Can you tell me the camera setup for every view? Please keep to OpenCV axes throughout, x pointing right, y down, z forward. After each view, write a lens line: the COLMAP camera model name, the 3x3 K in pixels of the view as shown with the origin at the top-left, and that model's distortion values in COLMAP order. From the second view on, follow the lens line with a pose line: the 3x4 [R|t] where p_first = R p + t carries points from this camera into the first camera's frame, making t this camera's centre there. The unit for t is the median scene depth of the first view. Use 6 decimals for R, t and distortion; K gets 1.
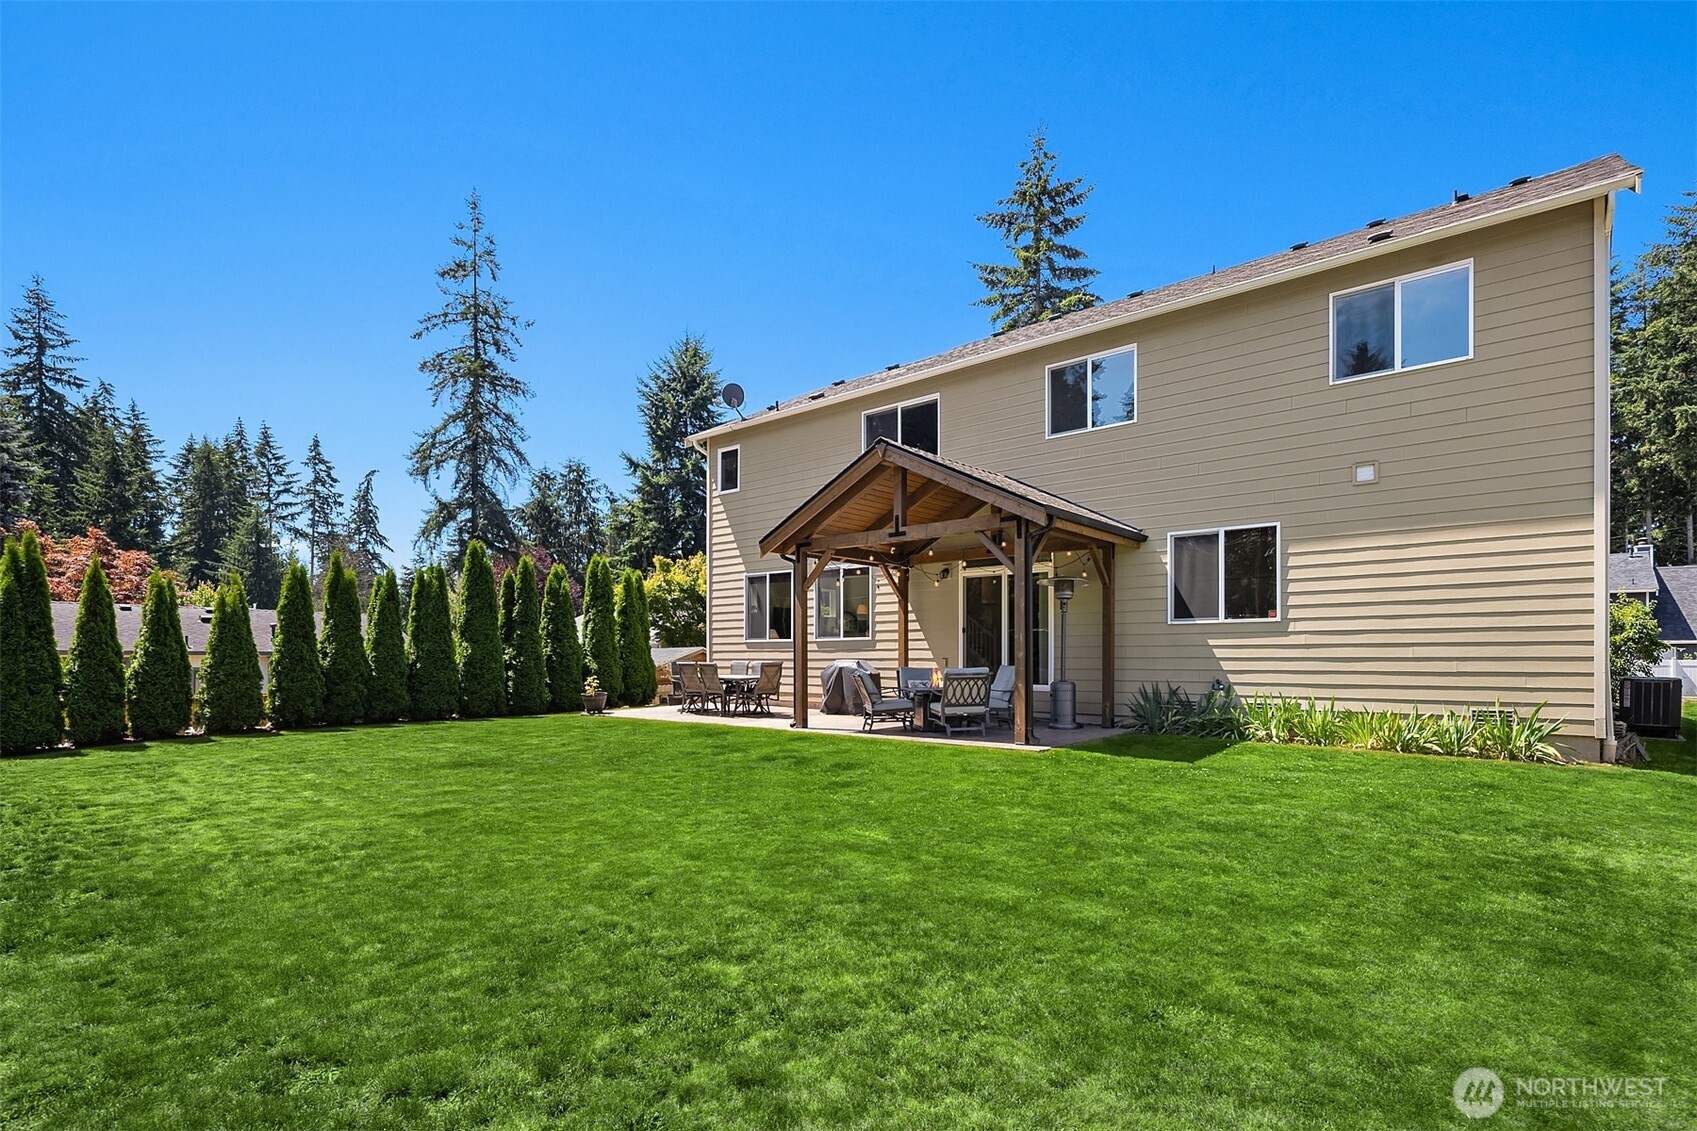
lens RADIAL K [[841.5, 0, 840.8], [0, 841.5, 659.5], [0, 0, 1]] dist [0.001596, 0.000446]
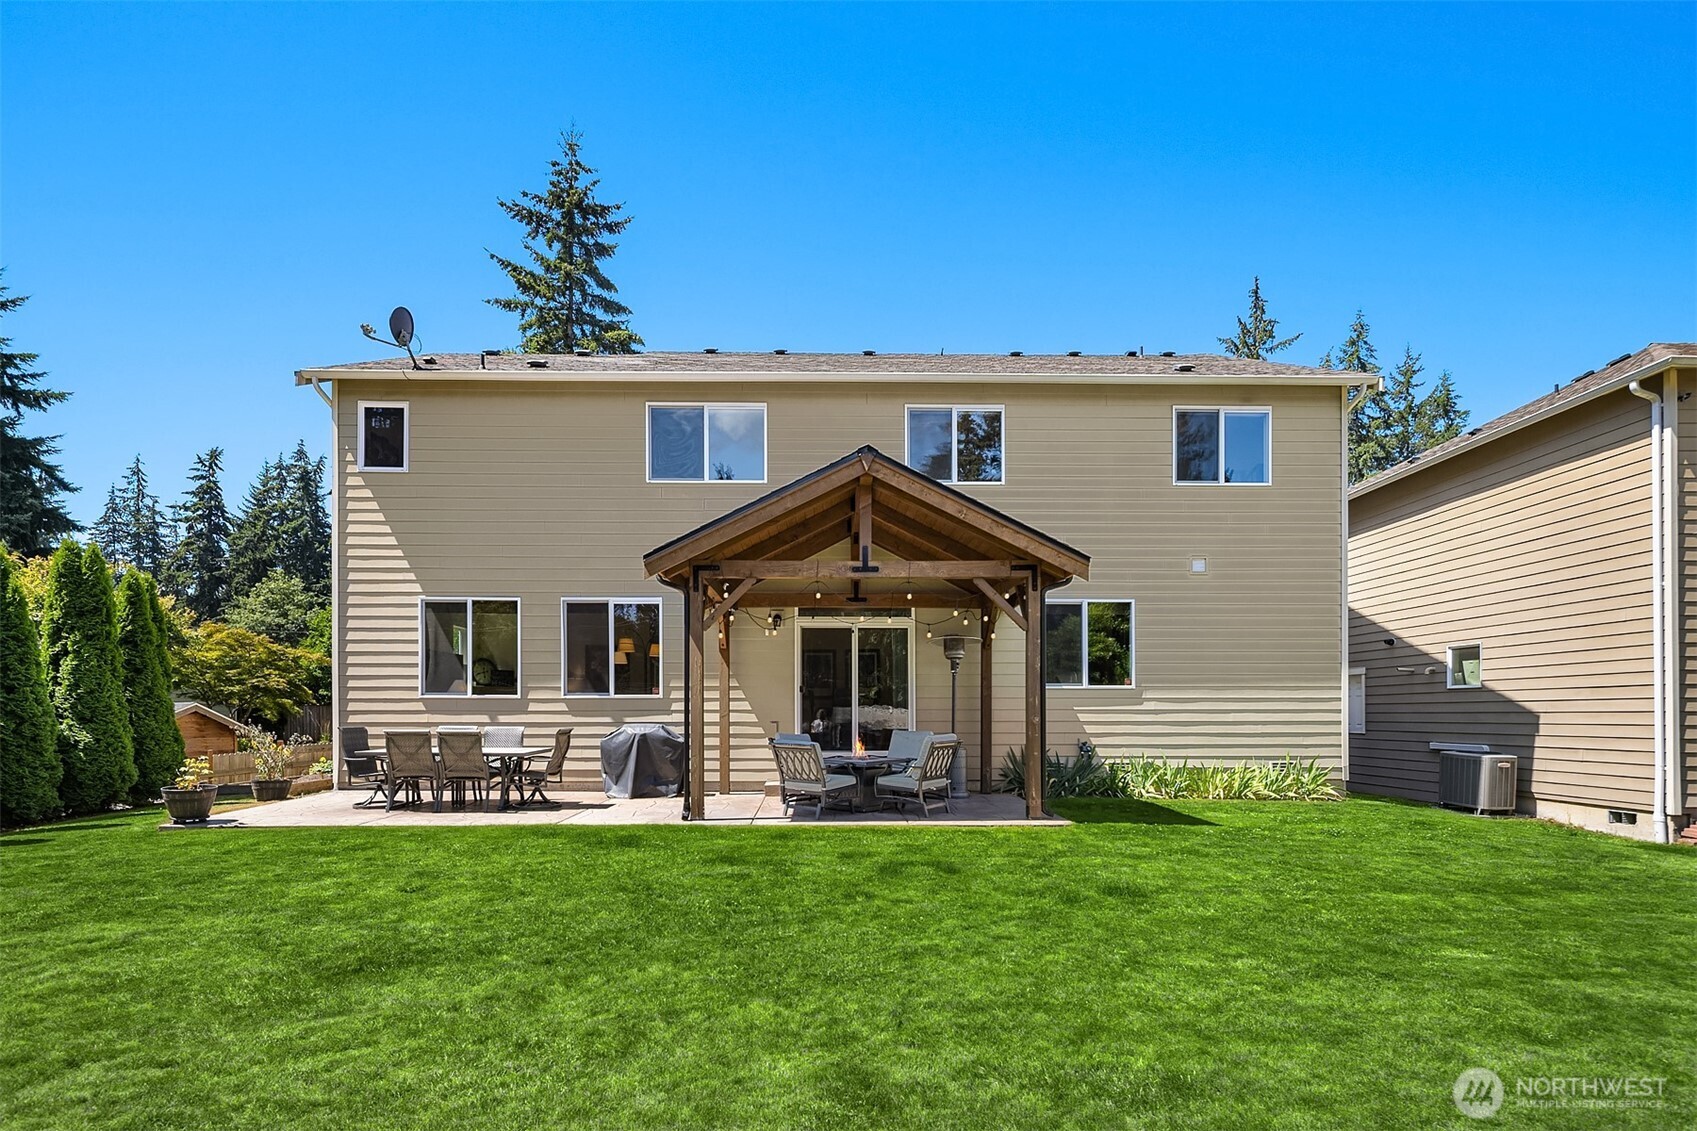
lens RADIAL K [[840.1, 0, 851.5], [0, 840.1, 722.7], [0, 0, 1]] dist [0.001724, 0.001143]
pose [[0.739610, -0.003600, 0.673026, -0.353318], [0.000296, 0.999987, 0.005024, -0.004547], [-0.673036, -0.003516, 0.739601, 0.304125]]
